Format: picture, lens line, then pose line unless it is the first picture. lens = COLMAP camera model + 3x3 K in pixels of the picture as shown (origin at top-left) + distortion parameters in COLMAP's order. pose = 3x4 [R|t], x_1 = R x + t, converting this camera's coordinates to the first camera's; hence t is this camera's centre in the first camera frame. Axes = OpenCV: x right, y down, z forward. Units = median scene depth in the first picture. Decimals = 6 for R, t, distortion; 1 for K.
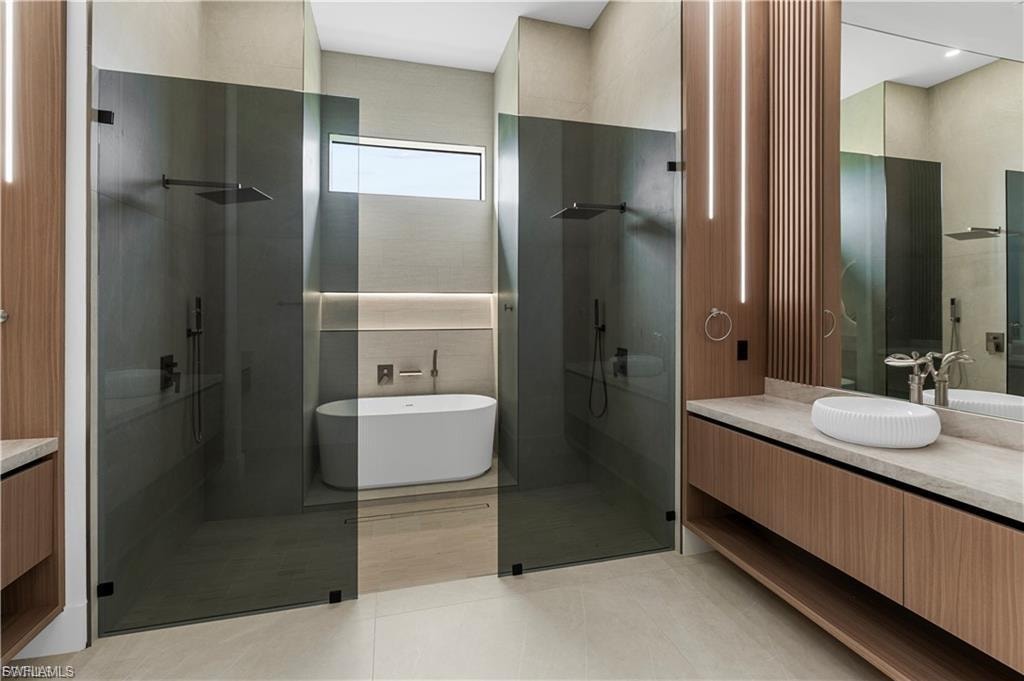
lens RADIAL K [[468.9, 0, 515.6], [0, 468.9, 308.1], [0, 0, 1]] dist [-0.008221, 0.002260]
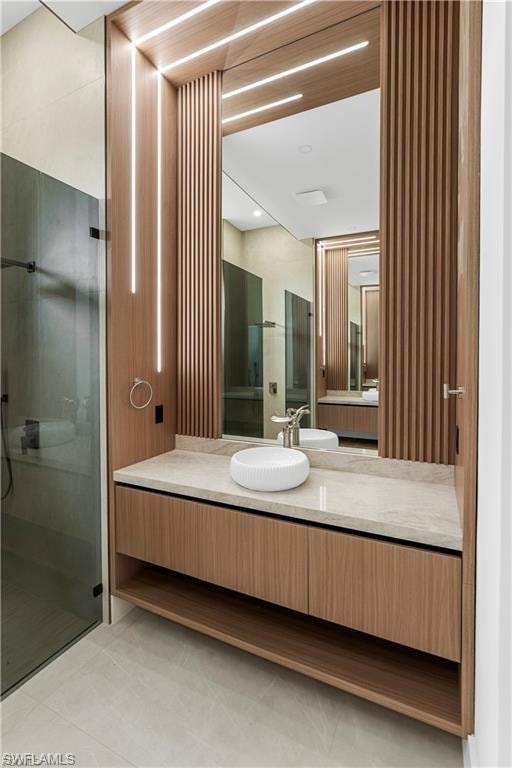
lens RADIAL K [[351.7, 0, 253.5], [0, 351.7, 368.6], [0, 0, 1]] dist [-0.008221, 0.002260]
pose [[0.666434, -0.013618, 0.745440, 0.006592], [-0.002165, 0.999794, 0.020200, -0.037621], [-0.745561, -0.015076, 0.666267, 0.271885]]
